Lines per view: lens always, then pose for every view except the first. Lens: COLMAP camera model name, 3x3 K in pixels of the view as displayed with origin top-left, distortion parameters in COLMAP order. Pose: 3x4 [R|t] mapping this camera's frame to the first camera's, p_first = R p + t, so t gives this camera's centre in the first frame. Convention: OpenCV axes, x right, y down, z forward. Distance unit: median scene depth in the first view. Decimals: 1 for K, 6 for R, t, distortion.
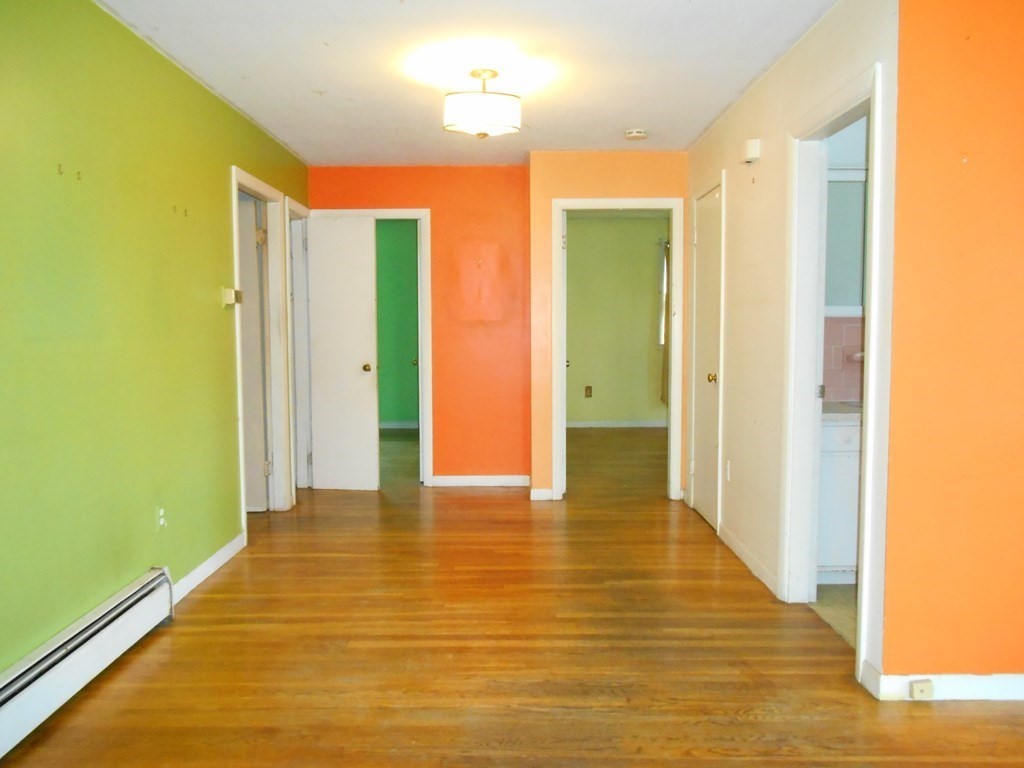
lens RADIAL K [[785.5, 0, 509.8], [0, 785.5, 376.8], [0, 0, 1]] dist [-0.034302, 0.018358]
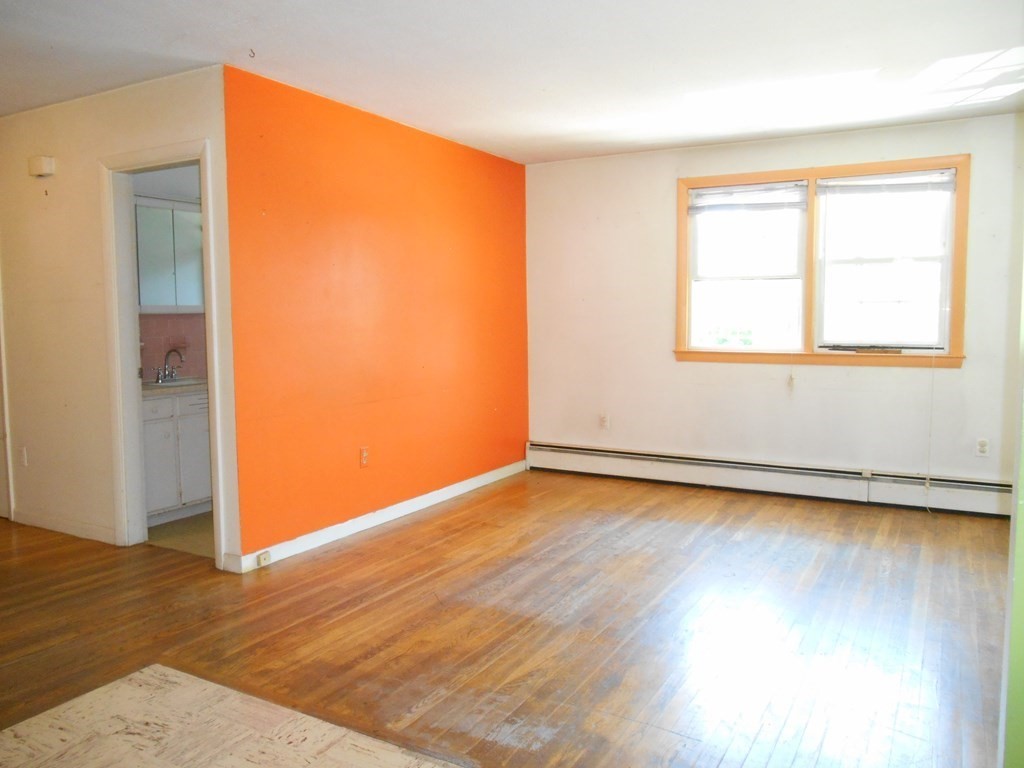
lens RADIAL K [[785.5, 0, 511.5], [0, 785.5, 382.9], [0, 0, 1]] dist [-0.034302, 0.018358]
pose [[0.488528, -0.074447, 0.869366, -0.515809], [0.060692, 0.996840, 0.051258, 0.007481], [-0.870435, 0.027723, 0.491503, -0.181683]]
